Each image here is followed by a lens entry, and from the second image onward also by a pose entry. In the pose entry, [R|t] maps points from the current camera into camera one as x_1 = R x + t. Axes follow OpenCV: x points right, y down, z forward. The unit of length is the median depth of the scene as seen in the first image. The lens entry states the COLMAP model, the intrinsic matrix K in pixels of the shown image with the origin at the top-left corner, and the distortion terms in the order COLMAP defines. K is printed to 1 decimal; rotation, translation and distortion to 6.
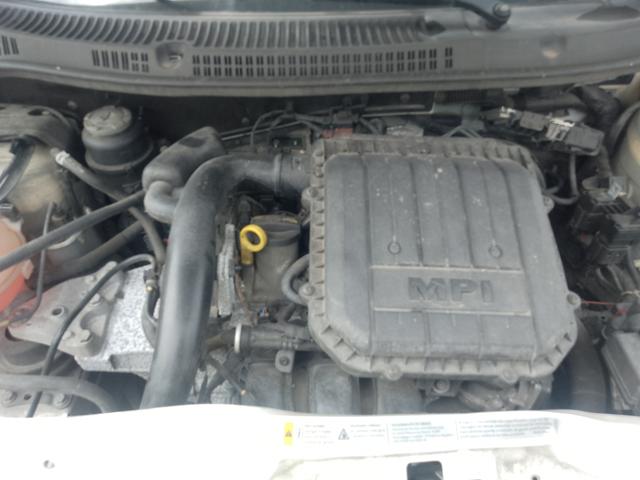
lens RADIAL K [[486.2, 0, 315.4], [0, 486.2, 239.8], [0, 0, 1]] dist [0.021165, -0.021651]
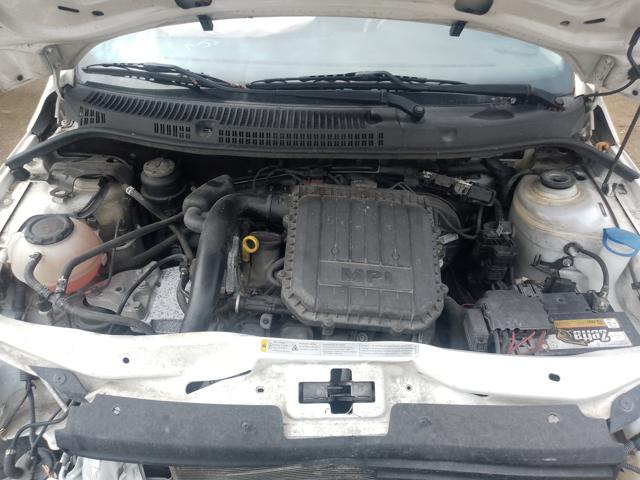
lens RADIAL K [[486.2, 0, 316.2], [0, 486.2, 238.7], [0, 0, 1]] dist [0.021165, -0.021651]
pose [[0.998970, 0.045333, 0.002101, 0.073083], [-0.044854, 0.993326, -0.106262, 0.122411], [-0.006904, 0.106058, 0.994336, -0.521705]]
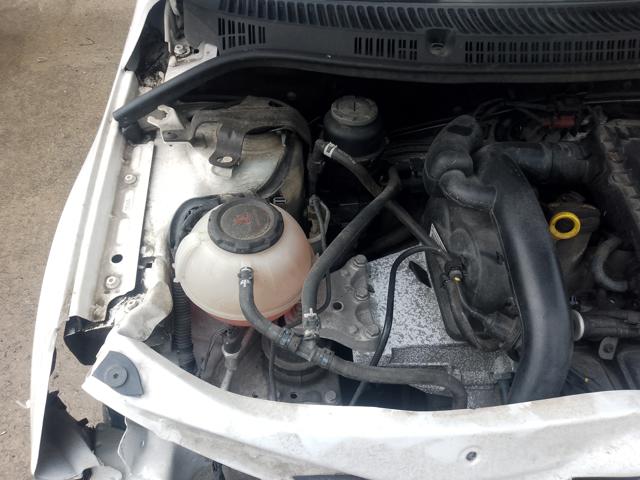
lens RADIAL K [[486.2, 0, 318.4], [0, 486.2, 238.3], [0, 0, 1]] dist [0.021165, -0.021651]
pose [[0.998168, -0.023939, 0.055565, -0.607851], [0.023657, 0.999704, 0.005738, 0.004682], [-0.055686, -0.004413, 0.998439, 0.033480]]
